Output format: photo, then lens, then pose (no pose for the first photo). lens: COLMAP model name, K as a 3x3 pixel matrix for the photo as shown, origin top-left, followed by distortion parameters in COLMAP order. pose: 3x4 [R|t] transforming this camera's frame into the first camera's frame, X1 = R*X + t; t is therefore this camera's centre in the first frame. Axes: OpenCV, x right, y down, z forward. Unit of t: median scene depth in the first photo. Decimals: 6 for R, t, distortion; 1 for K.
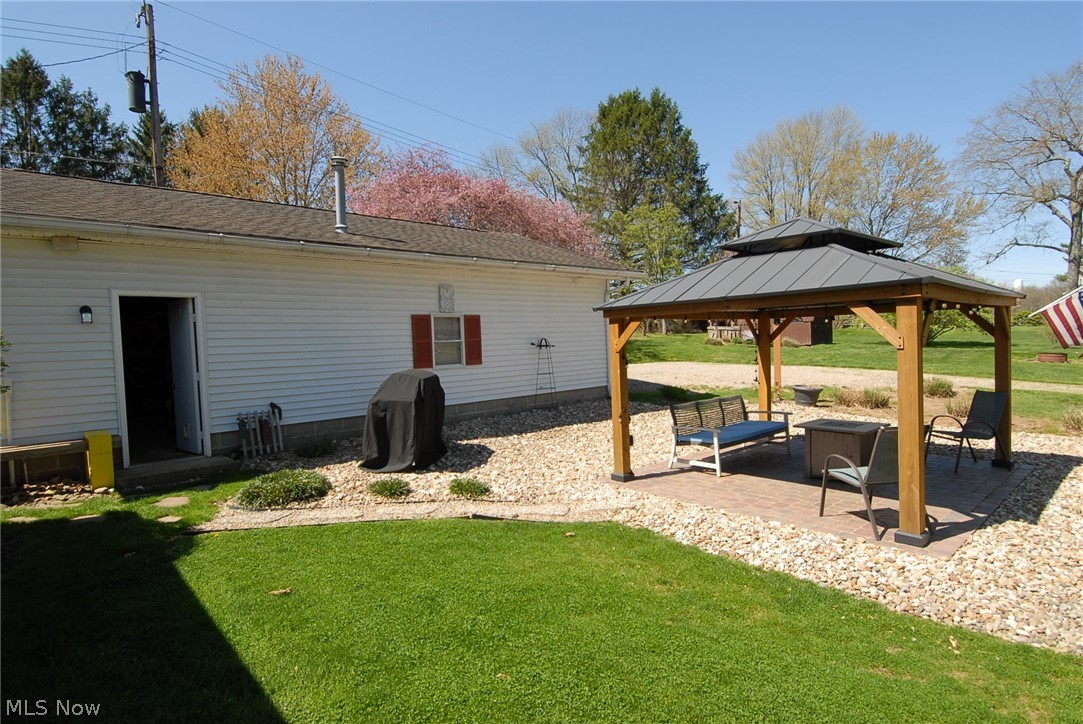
lens RADIAL K [[574.0, 0, 544.5], [0, 574.0, 359.6], [0, 0, 1]] dist [0.004692, -0.002083]
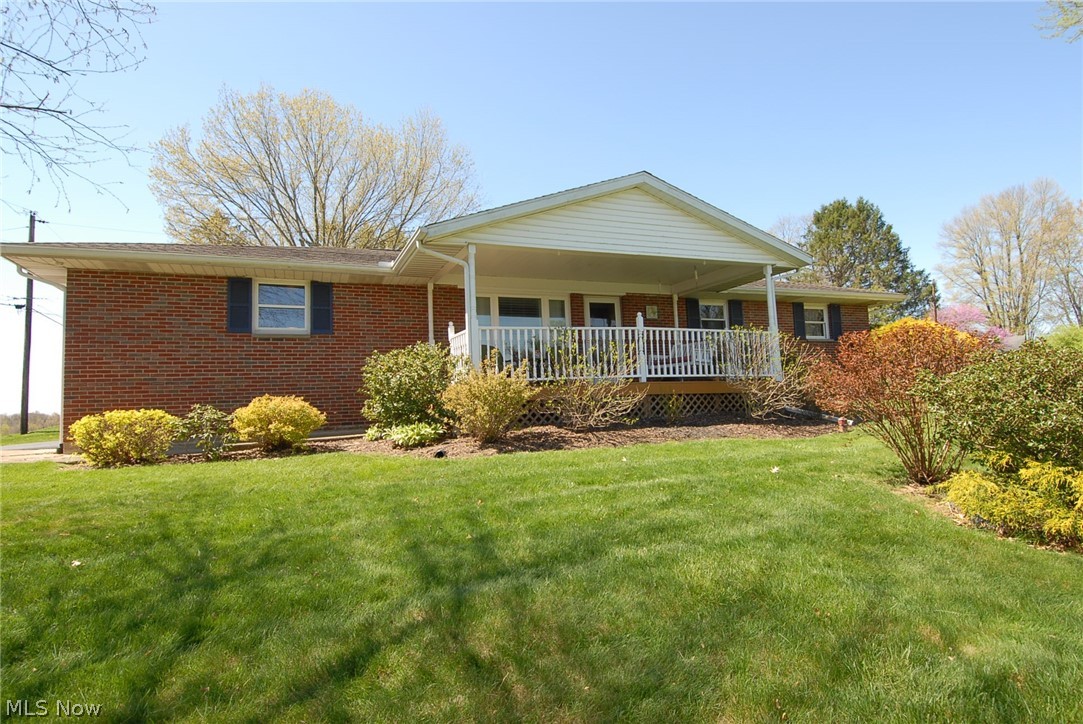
lens RADIAL K [[574.0, 0, 542.7], [0, 574.0, 370.0], [0, 0, 1]] dist [0.004692, -0.002083]
pose [[0.941327, -0.046414, -0.334289, -0.073034], [0.012926, 0.994730, -0.101716, 0.055302], [0.337248, 0.091427, 0.936966, -0.464662]]
